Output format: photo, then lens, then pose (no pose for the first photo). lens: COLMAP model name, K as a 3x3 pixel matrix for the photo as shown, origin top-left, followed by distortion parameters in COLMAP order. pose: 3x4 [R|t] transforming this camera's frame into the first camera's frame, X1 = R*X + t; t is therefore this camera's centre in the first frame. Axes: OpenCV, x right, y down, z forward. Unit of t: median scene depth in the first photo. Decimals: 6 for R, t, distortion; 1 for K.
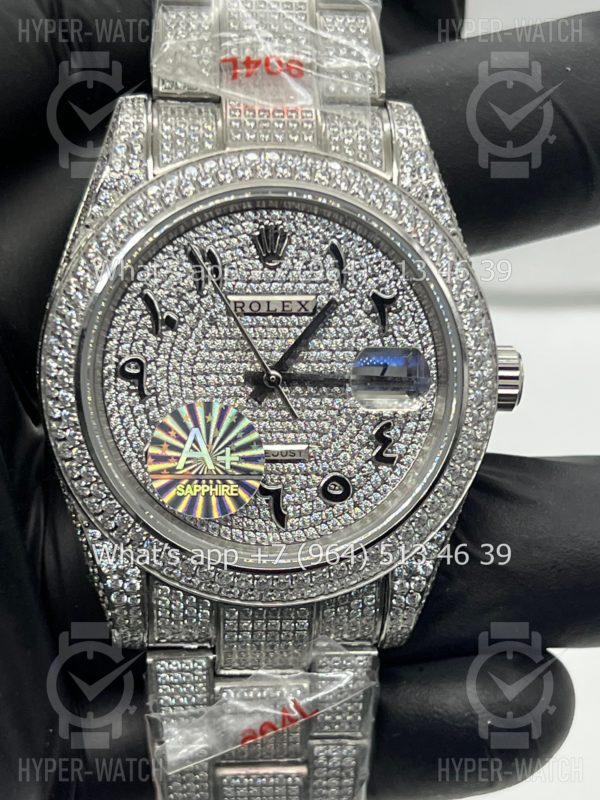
lens RADIAL K [[1858.7, 0, 295.1], [0, 1858.7, 435.6], [0, 0, 1]] dist [0.241181, 0.000000]
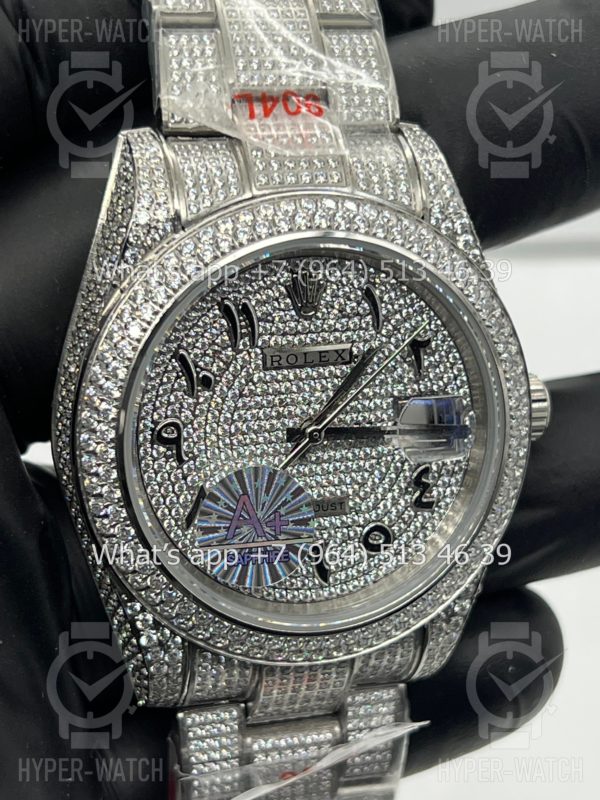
lens RADIAL K [[1858.7, 0, 292.8], [0, 1858.7, 398.8], [0, 0, 1]] dist [0.241181, 0.000000]
pose [[0.977564, -0.061945, 0.201322, -0.213549], [0.039591, 0.992780, 0.113230, -0.156692], [-0.206883, -0.102719, 0.972959, 0.072317]]
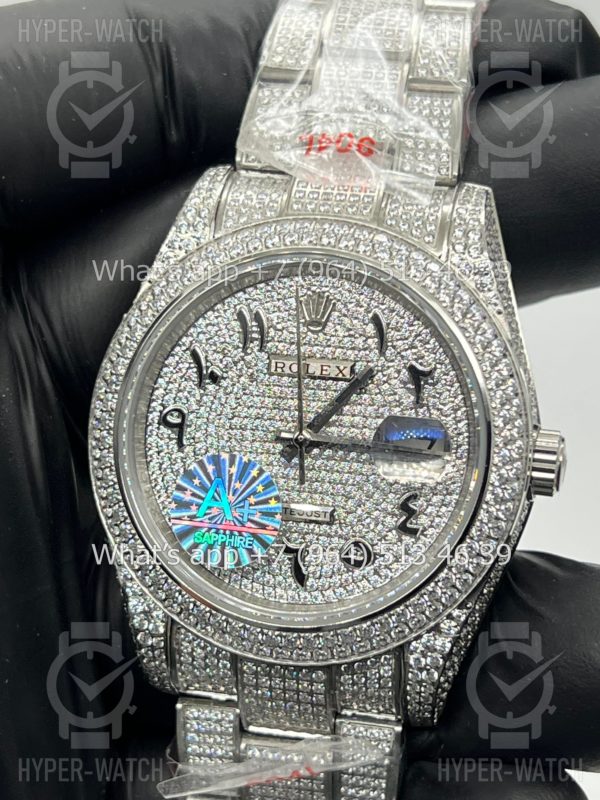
lens RADIAL K [[1858.7, 0, 300.8], [0, 1858.7, 400.7], [0, 0, 1]] dist [0.241181, 0.000000]
pose [[0.958309, 0.078889, -0.274627, 0.264843], [-0.104786, 0.991197, -0.080920, 0.031330], [0.265826, 0.106323, 0.958140, 0.018194]]
